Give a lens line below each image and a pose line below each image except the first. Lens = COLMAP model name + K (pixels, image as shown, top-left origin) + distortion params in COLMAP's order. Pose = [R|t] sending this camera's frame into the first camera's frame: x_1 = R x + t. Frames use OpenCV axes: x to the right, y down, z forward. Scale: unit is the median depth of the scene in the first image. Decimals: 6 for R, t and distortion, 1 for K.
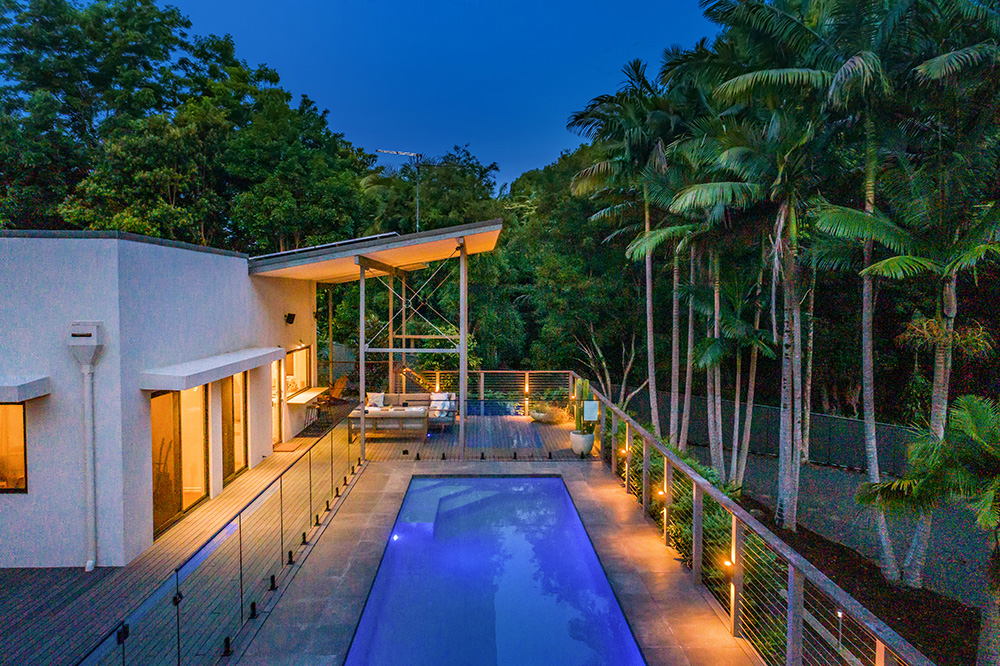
lens RADIAL K [[679.6, 0, 500.0], [0, 679.6, 333.0], [0, 0, 1]] dist [0.005327, 0.001521]
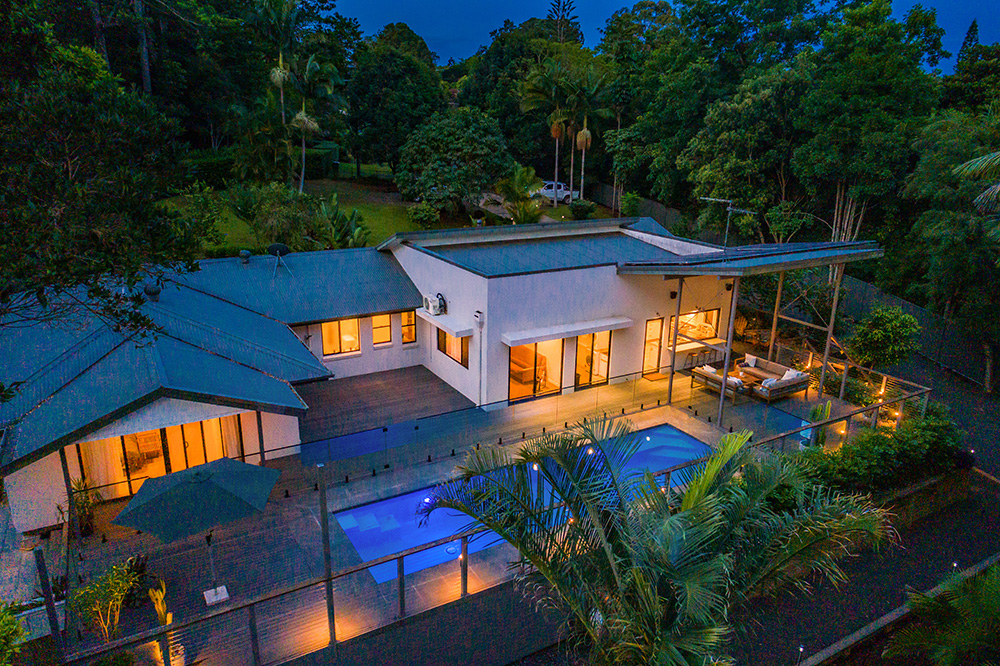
lens RADIAL K [[679.6, 0, 500.0], [0, 679.6, 333.0], [0, 0, 1]] dist [0.005327, 0.001521]
pose [[0.469964, 0.263392, -0.842471, 0.856883], [-0.062950, 0.962012, 0.265650, -0.340536], [0.880438, -0.071812, 0.468692, -0.033015]]
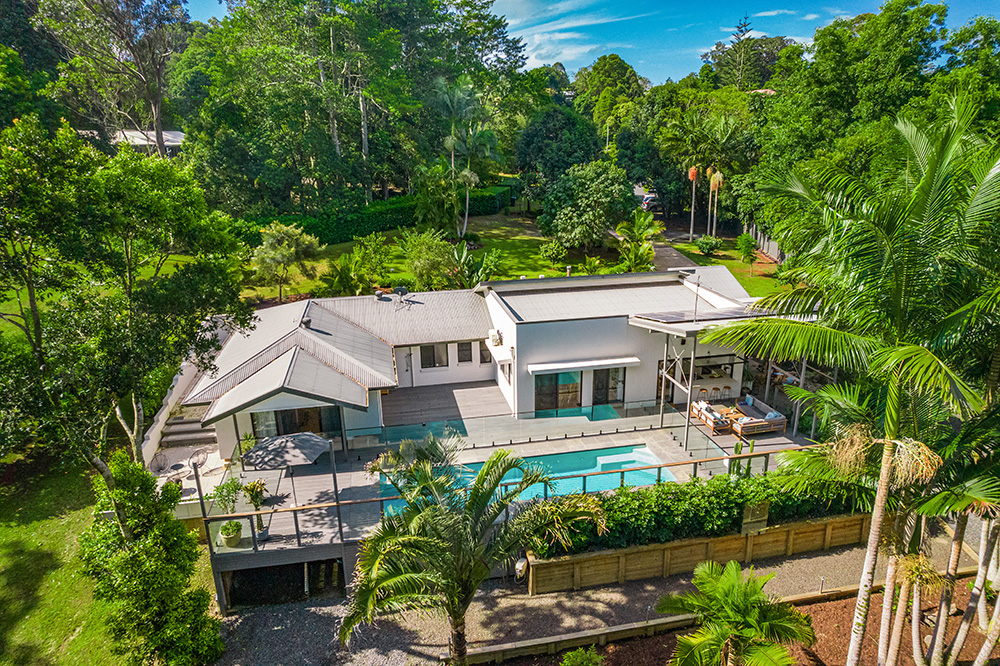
lens RADIAL K [[638.0, 0, 500.0], [0, 638.0, 333.0], [0, 0, 1]] dist [-0.005125, -0.001227]
pose [[0.160764, 0.283834, -0.945300, 1.335097], [-0.037915, 0.958827, 0.281448, -0.552253], [0.986264, -0.009405, 0.164907, 0.249320]]
